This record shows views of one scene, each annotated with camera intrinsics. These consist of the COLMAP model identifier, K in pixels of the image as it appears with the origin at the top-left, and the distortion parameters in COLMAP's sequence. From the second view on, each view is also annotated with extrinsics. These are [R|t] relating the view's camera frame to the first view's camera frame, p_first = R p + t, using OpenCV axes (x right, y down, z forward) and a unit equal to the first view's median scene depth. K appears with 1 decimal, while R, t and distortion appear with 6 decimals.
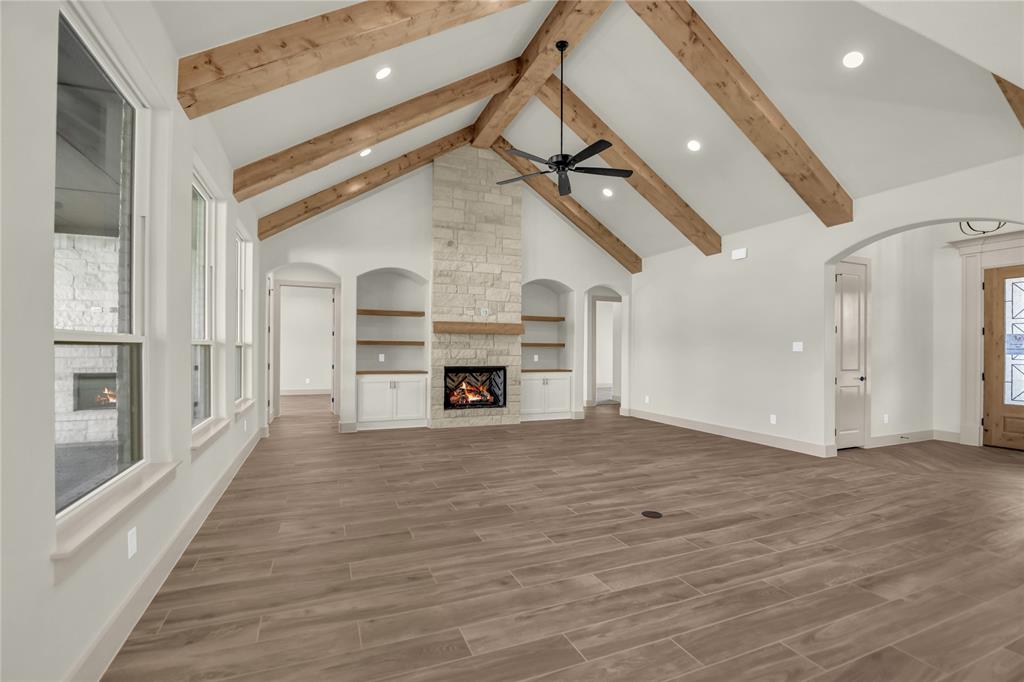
lens RADIAL K [[431.5, 0, 516.8], [0, 431.5, 349.6], [0, 0, 1]] dist [-0.005300, -0.000430]
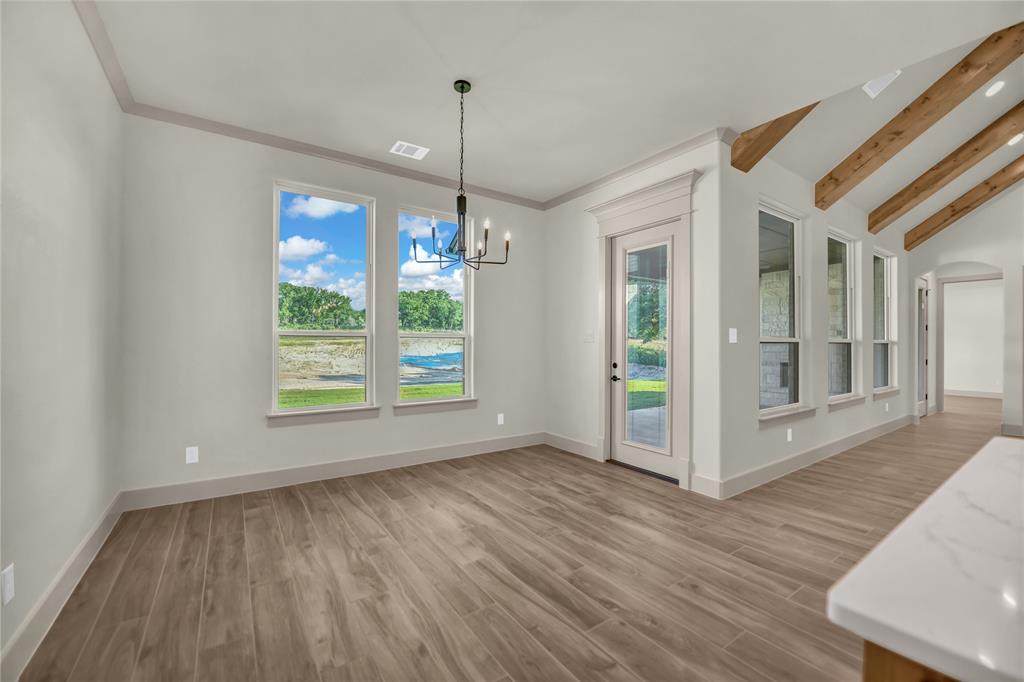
lens RADIAL K [[431.0, 0, 516.8], [0, 431.0, 344.7], [0, 0, 1]] dist [-0.025422, -0.000898]
pose [[0.196854, -0.006809, -0.980409, 0.420551], [-0.000632, 0.999975, -0.007071, 0.005550], [0.980433, 0.002012, 0.196845, -0.343743]]
